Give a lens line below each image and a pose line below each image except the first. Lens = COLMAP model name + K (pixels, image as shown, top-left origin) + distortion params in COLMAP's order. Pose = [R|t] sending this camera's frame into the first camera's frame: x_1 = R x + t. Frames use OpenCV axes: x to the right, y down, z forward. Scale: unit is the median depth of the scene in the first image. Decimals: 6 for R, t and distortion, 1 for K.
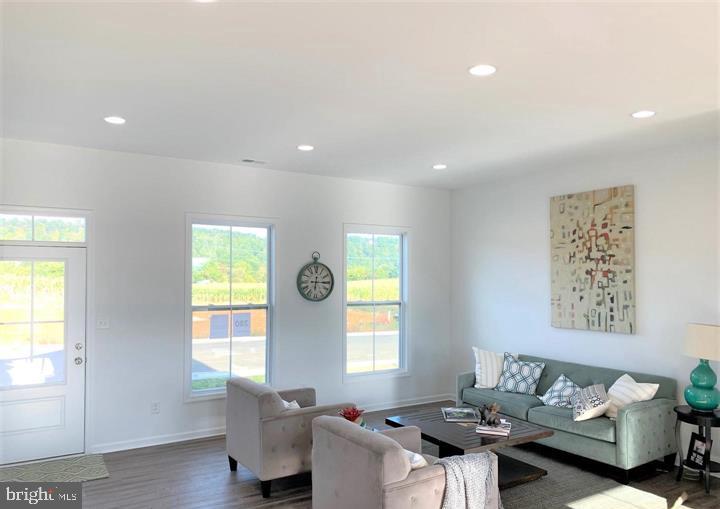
lens RADIAL K [[551.3, 0, 360.0], [0, 551.3, 254.5], [0, 0, 1]] dist [-0.007762, -0.005165]
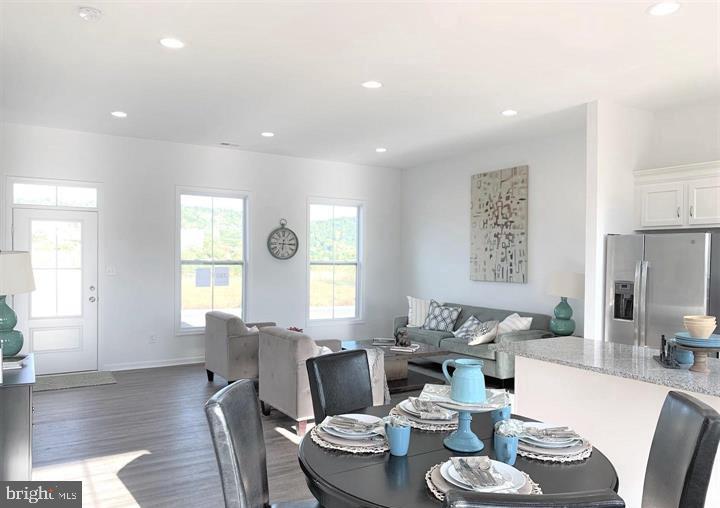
lens RADIAL K [[546.7, 0, 360.0], [0, 546.7, 254.0], [0, 0, 1]] dist [-0.009896, -0.004158]
pose [[0.999970, 0.007321, -0.002626, 0.108828], [-0.007228, 0.999405, 0.033720, 0.035072], [0.002871, -0.033700, 0.999428, -0.249607]]
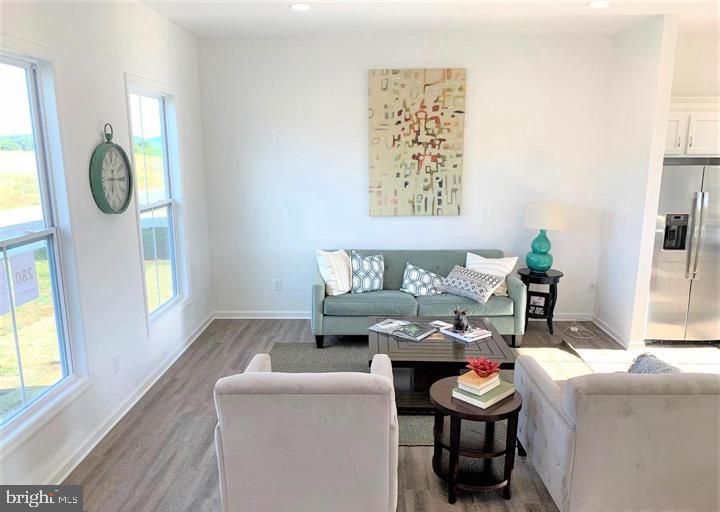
lens RADIAL K [[544.5, 0, 362.1], [0, 544.5, 267.6], [0, 0, 1]] dist [0.003577, -0.010961]
pose [[0.545556, -0.176329, 0.819315, -0.464806], [-0.027213, 0.973373, 0.227605, 0.006447], [-0.837633, -0.146468, 0.526231, 0.546384]]
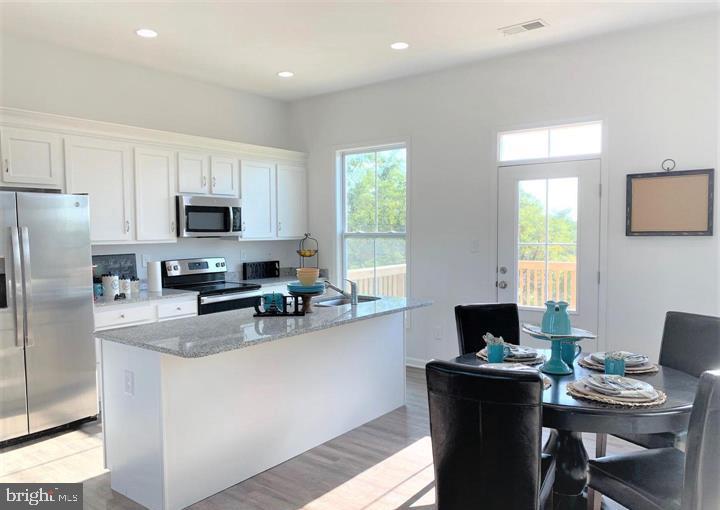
lens RADIAL K [[544.5, 0, 362.1], [0, 544.5, 266.6], [0, 0, 1]] dist [0.003577, -0.010961]
pose [[-0.352432, -0.063418, 0.933686, -0.183918], [-0.025265, 0.997982, 0.058249, 0.069218], [-0.935496, -0.003061, -0.353323, 0.417916]]
